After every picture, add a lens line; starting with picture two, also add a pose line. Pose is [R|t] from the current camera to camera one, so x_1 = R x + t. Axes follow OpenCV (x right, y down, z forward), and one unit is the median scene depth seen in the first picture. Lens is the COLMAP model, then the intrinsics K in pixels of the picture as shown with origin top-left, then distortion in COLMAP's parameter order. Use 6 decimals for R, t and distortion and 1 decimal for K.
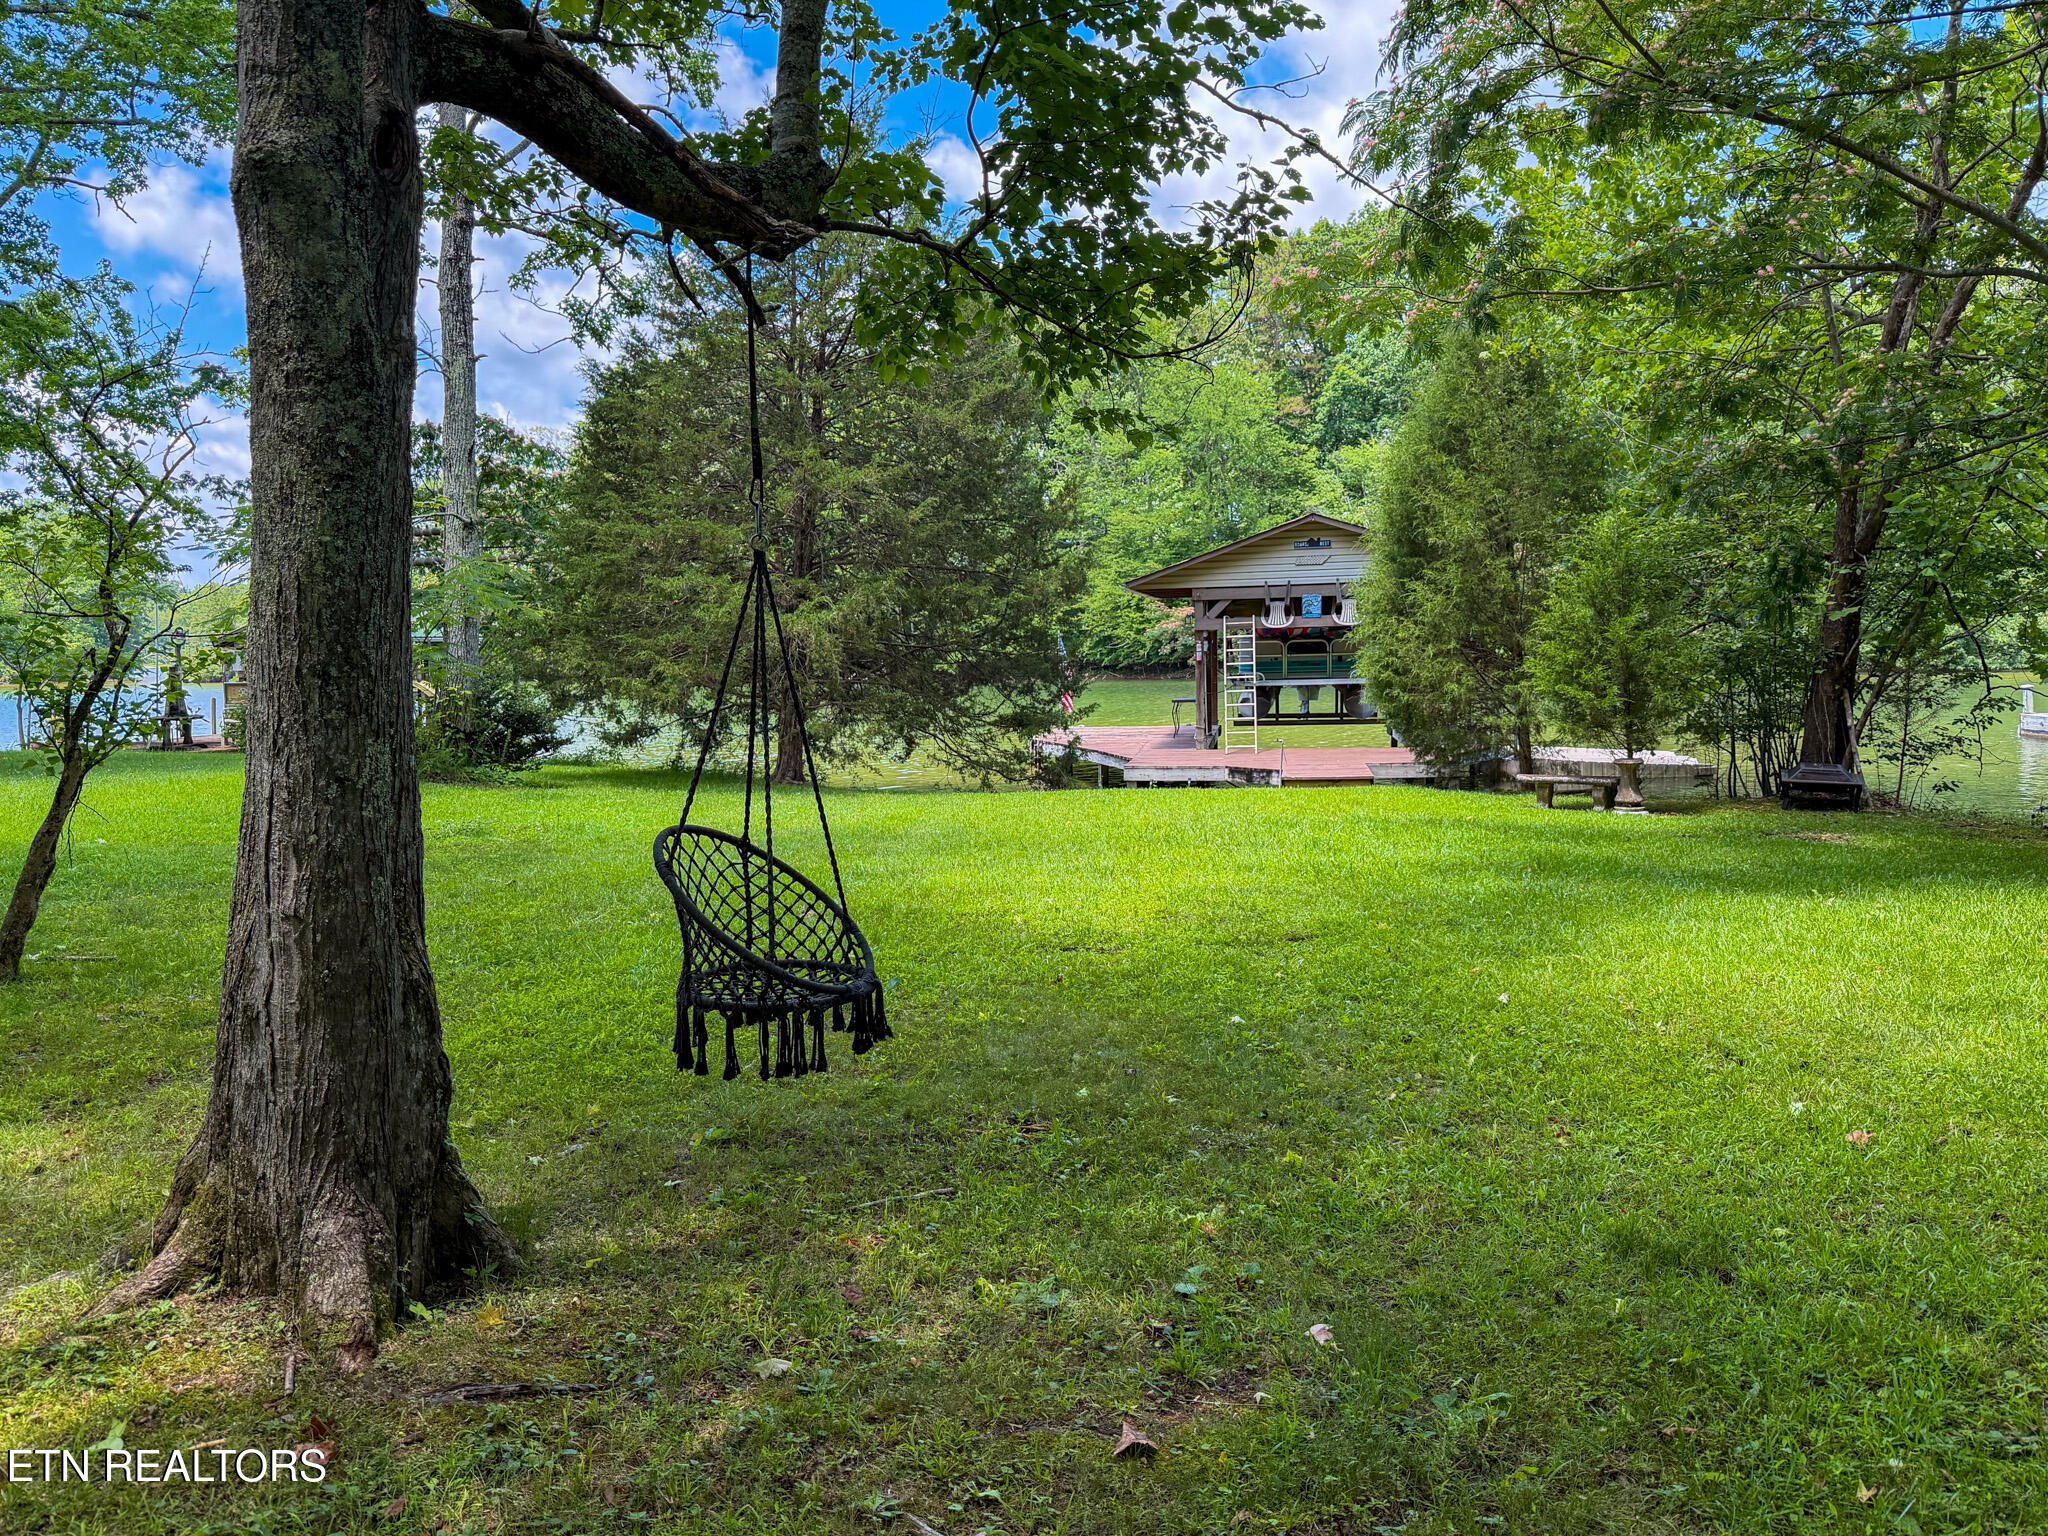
lens RADIAL K [[1551.8, 0, 1028.1], [0, 1551.8, 771.8], [0, 0, 1]] dist [0.059213, -0.041806]
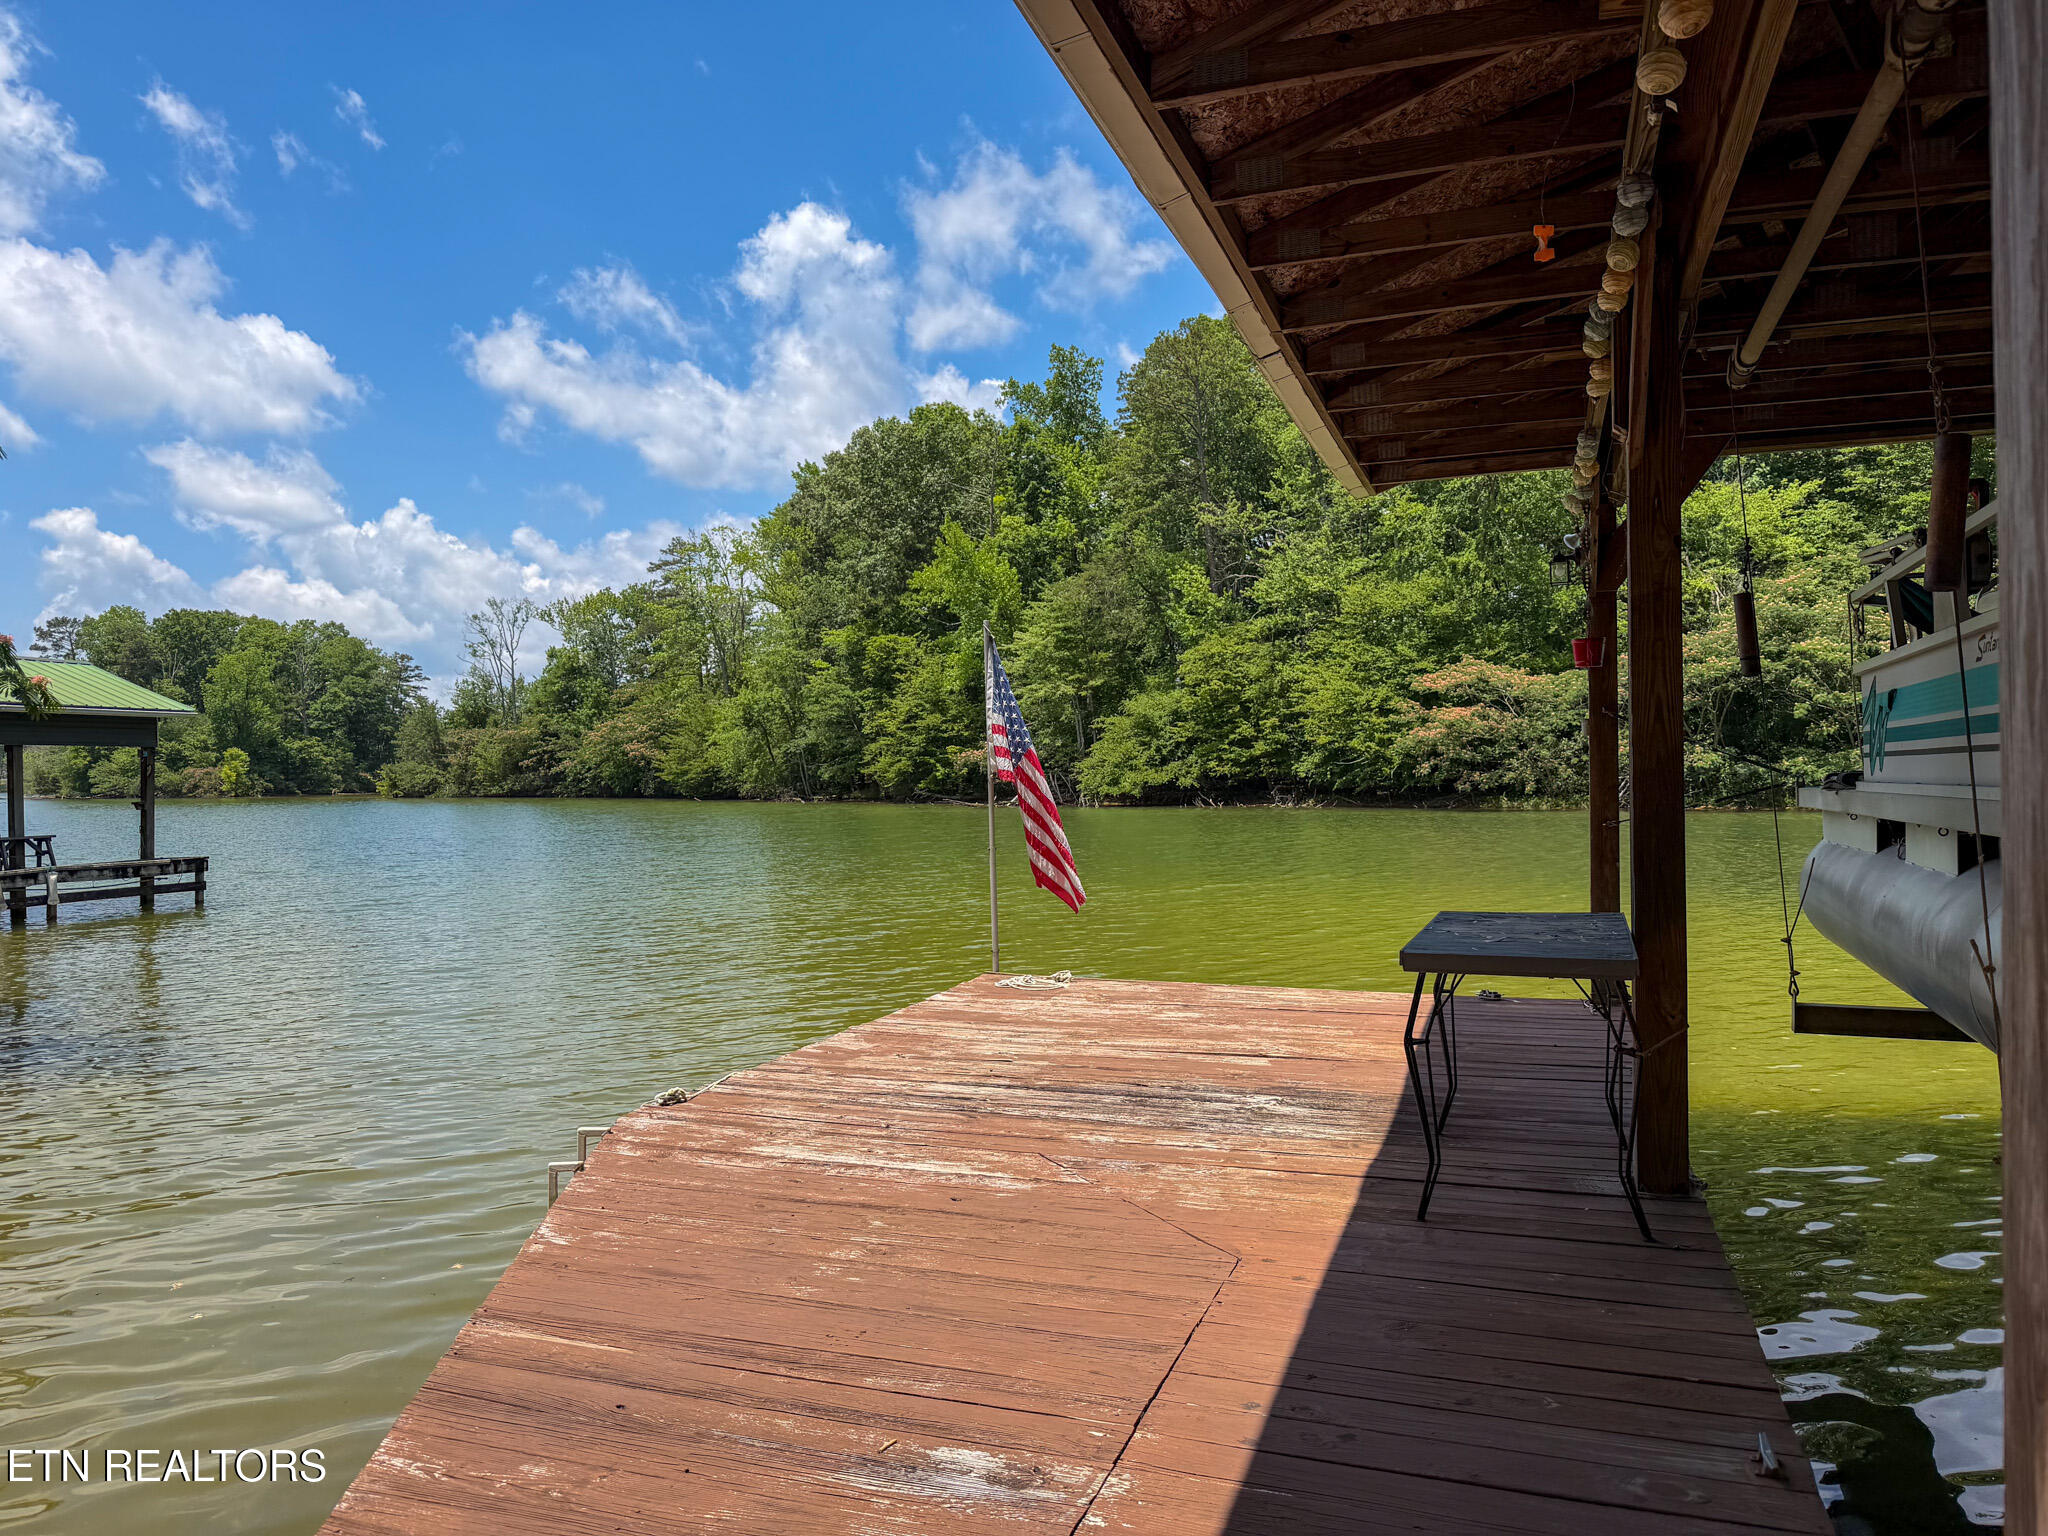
lens RADIAL K [[1551.8, 0, 1013.4], [0, 1551.8, 726.6], [0, 0, 1]] dist [0.059213, -0.041806]
pose [[0.985457, 0.008744, -0.169697, 0.086034], [-0.027296, 0.993851, -0.107307, -0.054386], [0.167716, 0.110379, 0.979637, 0.916763]]
